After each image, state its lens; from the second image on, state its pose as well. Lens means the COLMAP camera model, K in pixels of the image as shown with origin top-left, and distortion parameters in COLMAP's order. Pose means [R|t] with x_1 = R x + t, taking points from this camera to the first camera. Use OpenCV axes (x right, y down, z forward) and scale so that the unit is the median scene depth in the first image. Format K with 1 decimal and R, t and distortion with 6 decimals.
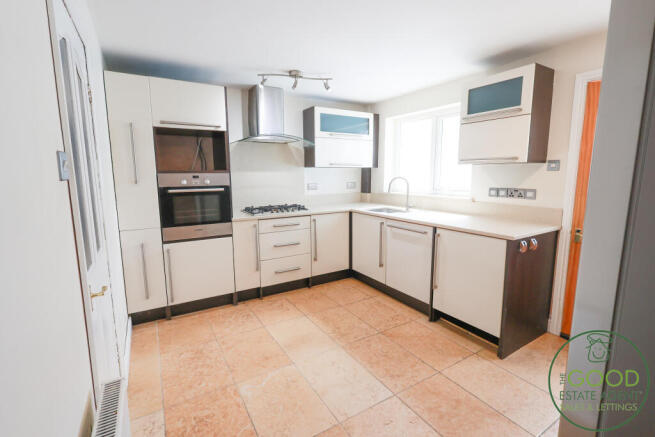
lens RADIAL K [[302.4, 0, 327.9], [0, 302.4, 215.6], [0, 0, 1]] dist [-0.000530, 0.000302]
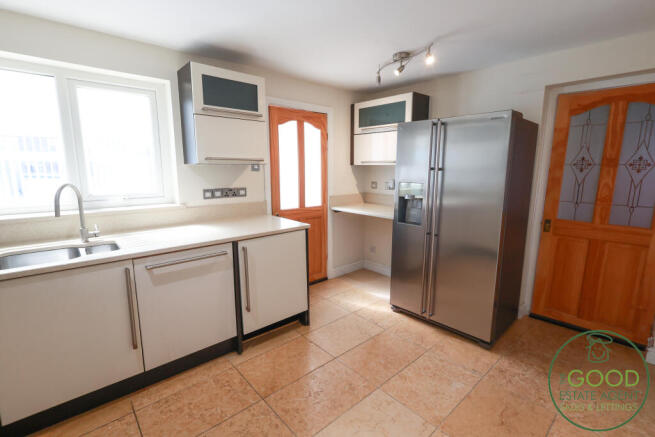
lens RADIAL K [[302.4, 0, 327.5], [0, 302.4, 219.0], [0, 0, 1]] dist [-0.000530, 0.000302]
pose [[-0.181825, -0.164417, 0.969488, -0.463416], [0.136339, 0.972184, 0.190444, -0.139925], [-0.973833, 0.166807, -0.154351, 0.858365]]
